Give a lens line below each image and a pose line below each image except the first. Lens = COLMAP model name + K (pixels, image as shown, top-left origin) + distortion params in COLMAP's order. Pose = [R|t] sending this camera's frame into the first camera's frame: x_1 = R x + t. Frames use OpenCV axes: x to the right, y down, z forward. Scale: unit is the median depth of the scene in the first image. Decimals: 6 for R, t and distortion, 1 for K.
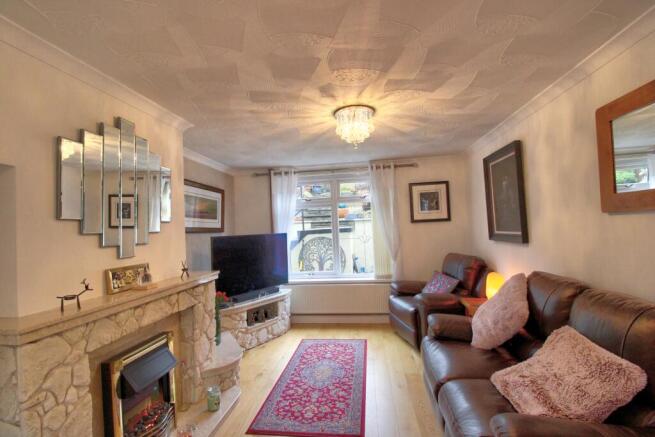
lens RADIAL K [[319.3, 0, 325.6], [0, 319.3, 216.2], [0, 0, 1]] dist [-0.000459, -0.000236]
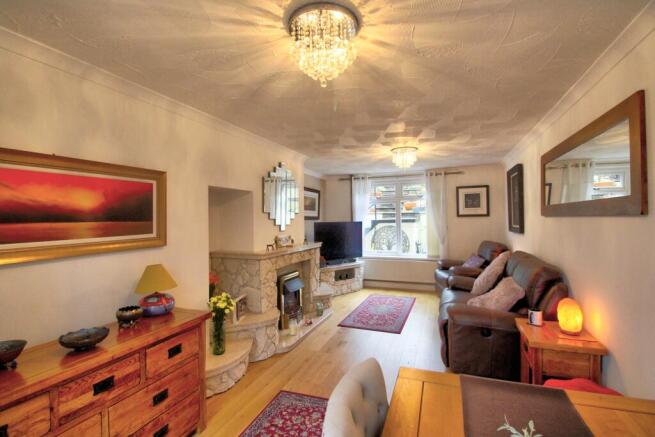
lens RADIAL K [[319.3, 0, 325.6], [0, 319.3, 216.2], [0, 0, 1]] dist [-0.000459, -0.000236]
pose [[0.971209, 0.028351, -0.236536, 0.056536], [-0.019890, 0.999077, 0.038081, -0.022124], [0.237397, -0.032280, 0.970876, -0.422561]]
